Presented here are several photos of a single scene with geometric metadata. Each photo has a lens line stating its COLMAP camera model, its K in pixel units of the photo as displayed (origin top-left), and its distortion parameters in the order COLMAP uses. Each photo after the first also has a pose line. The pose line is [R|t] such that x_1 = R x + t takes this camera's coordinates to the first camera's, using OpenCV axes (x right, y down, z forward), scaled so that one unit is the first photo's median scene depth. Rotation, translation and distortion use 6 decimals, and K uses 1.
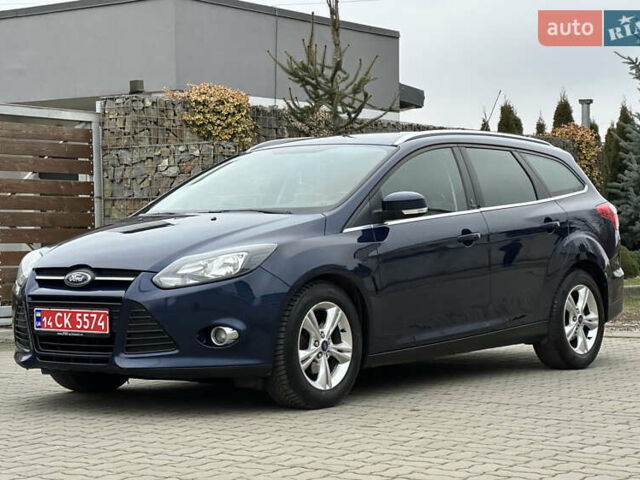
lens RADIAL K [[1464.4, 0, 333.2], [0, 1464.4, 242.1], [0, 0, 1]] dist [0.006534, 4.875006]
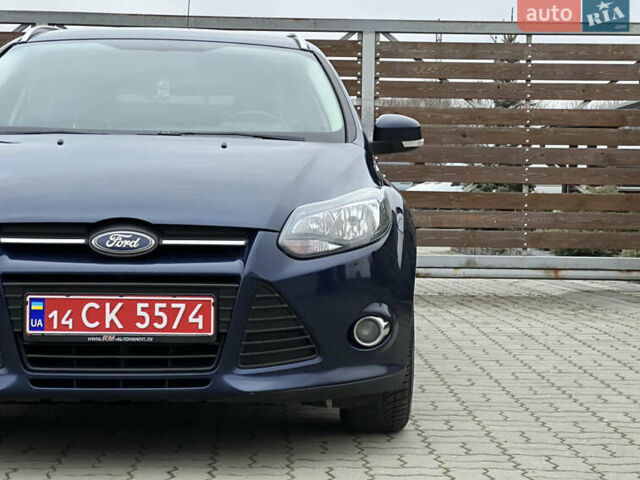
lens RADIAL K [[1464.4, 0, 333.2], [0, 1464.4, 242.1], [0, 0, 1]] dist [0.006534, 4.875006]
pose [[0.761556, -0.011148, 0.648003, -0.482826], [-0.015022, 0.999280, 0.034845, 0.003243], [-0.647925, -0.036271, 0.760840, 0.505622]]
